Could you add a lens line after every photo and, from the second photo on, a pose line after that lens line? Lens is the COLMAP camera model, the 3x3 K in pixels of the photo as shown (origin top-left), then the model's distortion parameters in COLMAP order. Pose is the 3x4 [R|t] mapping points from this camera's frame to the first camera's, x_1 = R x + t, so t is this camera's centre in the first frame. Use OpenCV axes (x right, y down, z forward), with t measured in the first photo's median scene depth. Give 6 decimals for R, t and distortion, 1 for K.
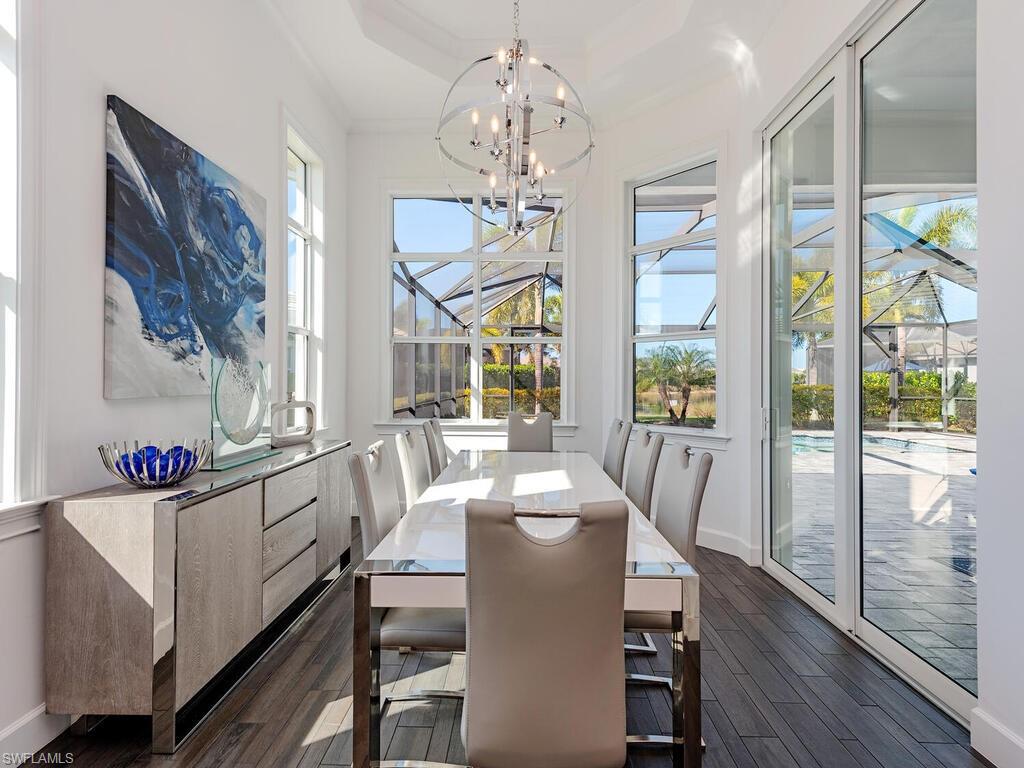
lens RADIAL K [[467.9, 0, 505.3], [0, 467.9, 375.3], [0, 0, 1]] dist [-0.002755, -0.000742]
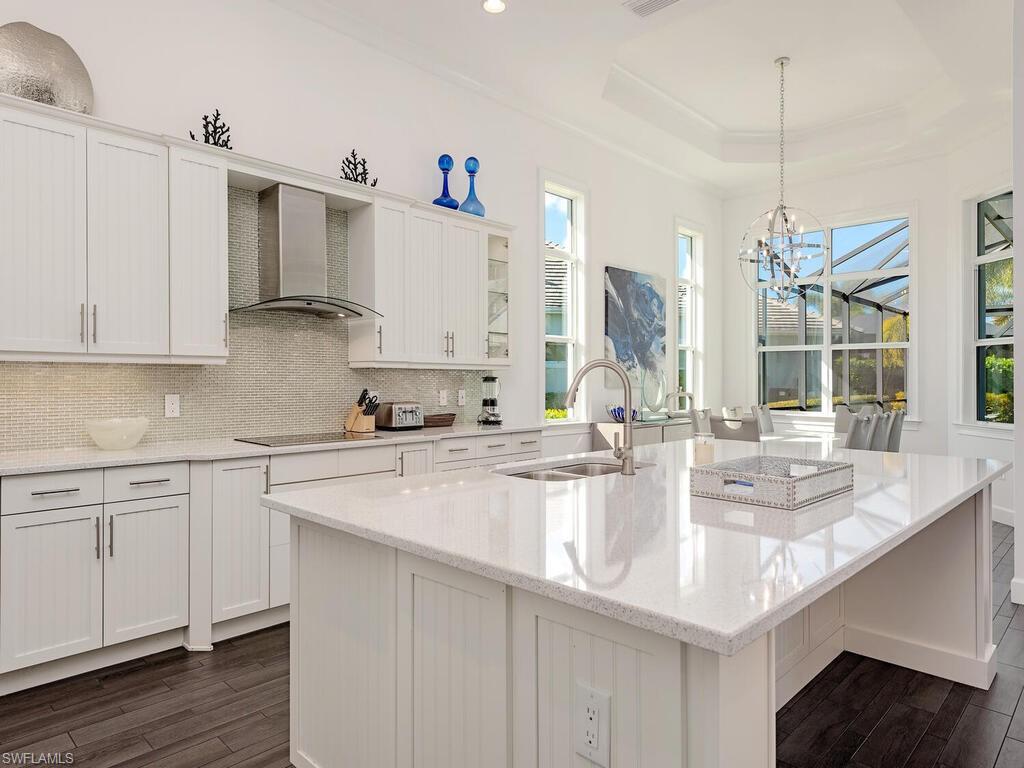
lens RADIAL K [[626.6, 0, 511.6], [0, 626.6, 382.2], [0, 0, 1]] dist [0.002312, 0.004604]
pose [[0.738880, 0.004797, -0.673820, 0.742268], [0.004425, 0.999919, 0.011970, -0.014503], [0.673823, -0.011826, 0.738798, -1.301515]]
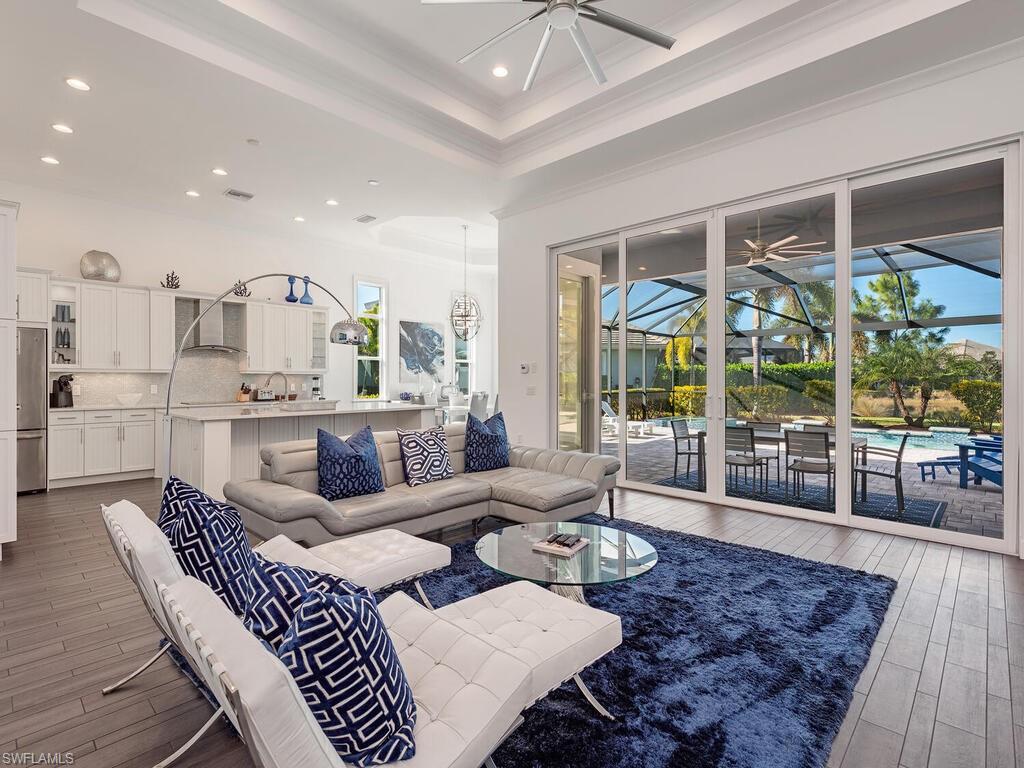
lens RADIAL K [[499.6, 0, 507.2], [0, 499.6, 376.7], [0, 0, 1]] dist [0.015335, 0.000056]
pose [[0.753265, -0.003551, -0.657708, 2.451414], [0.006599, 0.999976, 0.002159, -0.011729], [0.657684, -0.005967, 0.753270, -1.578964]]
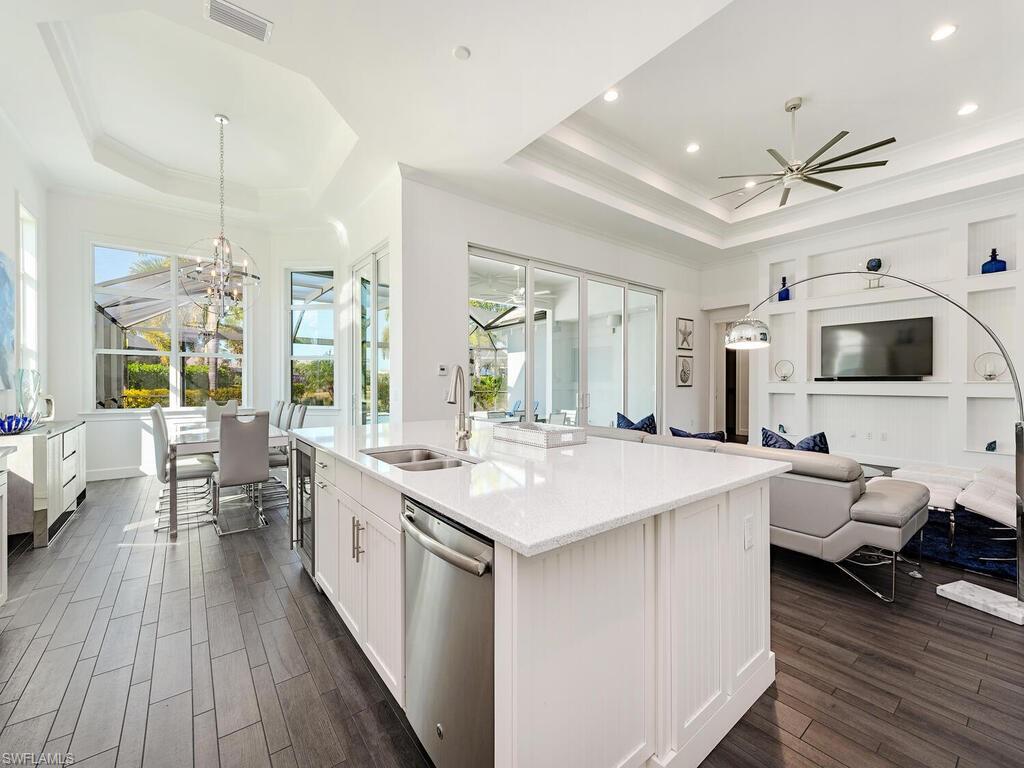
lens RADIAL K [[418.4, 0, 511.1], [0, 418.4, 386.2], [0, 0, 1]] dist [0.001902, -0.000065]
pose [[0.762085, -0.008340, 0.647423, -0.189280], [-0.006642, 0.999764, 0.020697, -0.014134], [-0.647442, -0.020073, 0.761850, -1.210726]]
